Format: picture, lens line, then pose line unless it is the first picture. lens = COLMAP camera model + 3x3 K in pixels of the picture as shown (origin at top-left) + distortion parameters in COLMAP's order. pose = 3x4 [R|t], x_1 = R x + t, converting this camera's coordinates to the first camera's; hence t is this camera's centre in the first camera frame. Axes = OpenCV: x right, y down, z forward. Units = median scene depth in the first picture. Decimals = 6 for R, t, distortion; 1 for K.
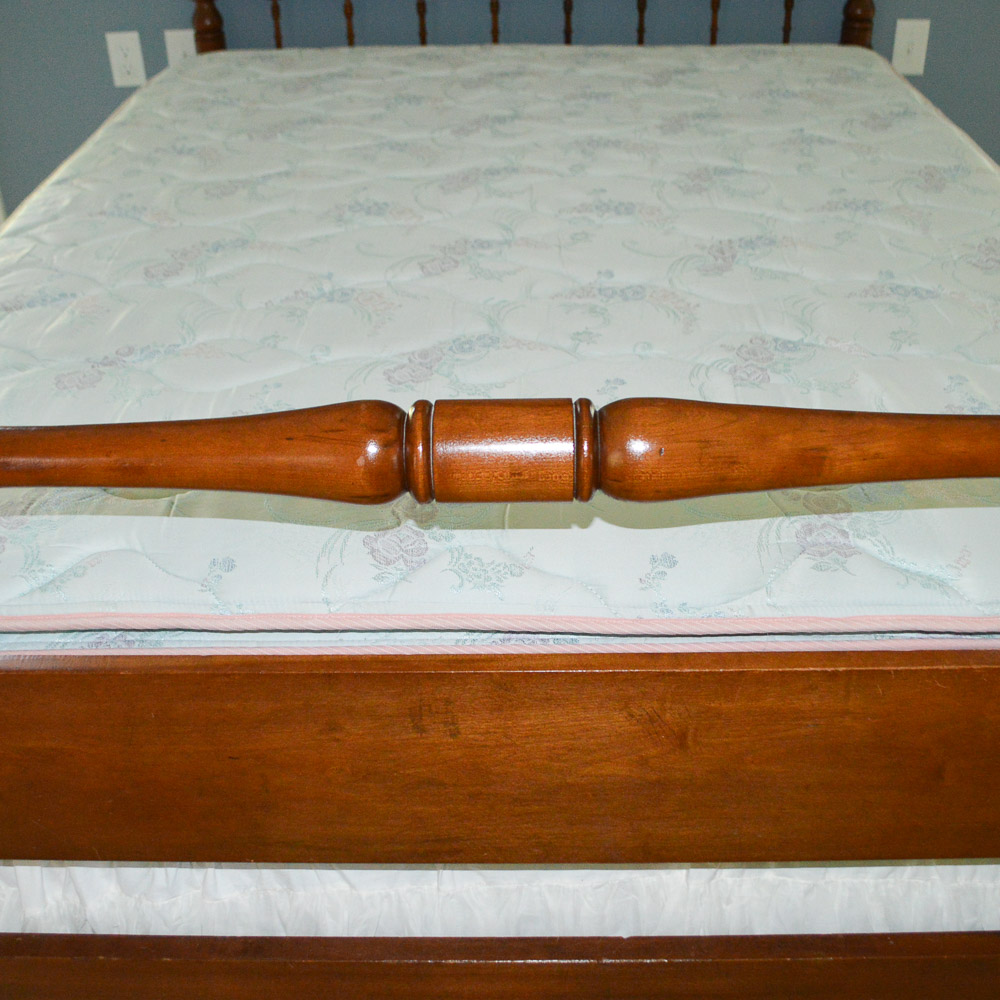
lens RADIAL K [[1124.3, 0, 514.0], [0, 1124.3, 497.8], [0, 0, 1]] dist [-0.064794, -0.008792]
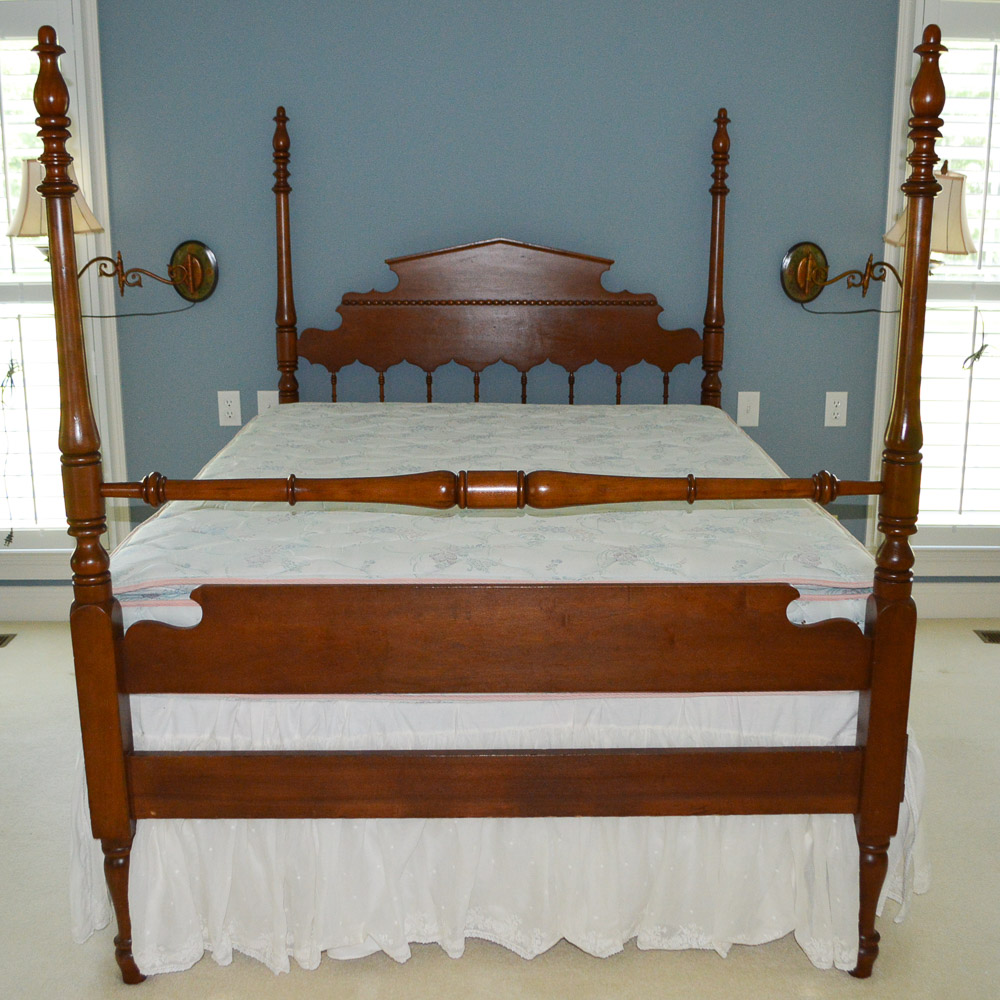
lens RADIAL K [[1124.3, 0, 514.0], [0, 1124.3, 497.8], [0, 0, 1]] dist [-0.064794, -0.008792]
pose [[0.999434, 0.014519, 0.030354, -0.014341], [-0.003420, 0.941272, -0.337632, 0.329094], [-0.033473, 0.337337, 0.940789, -0.576663]]
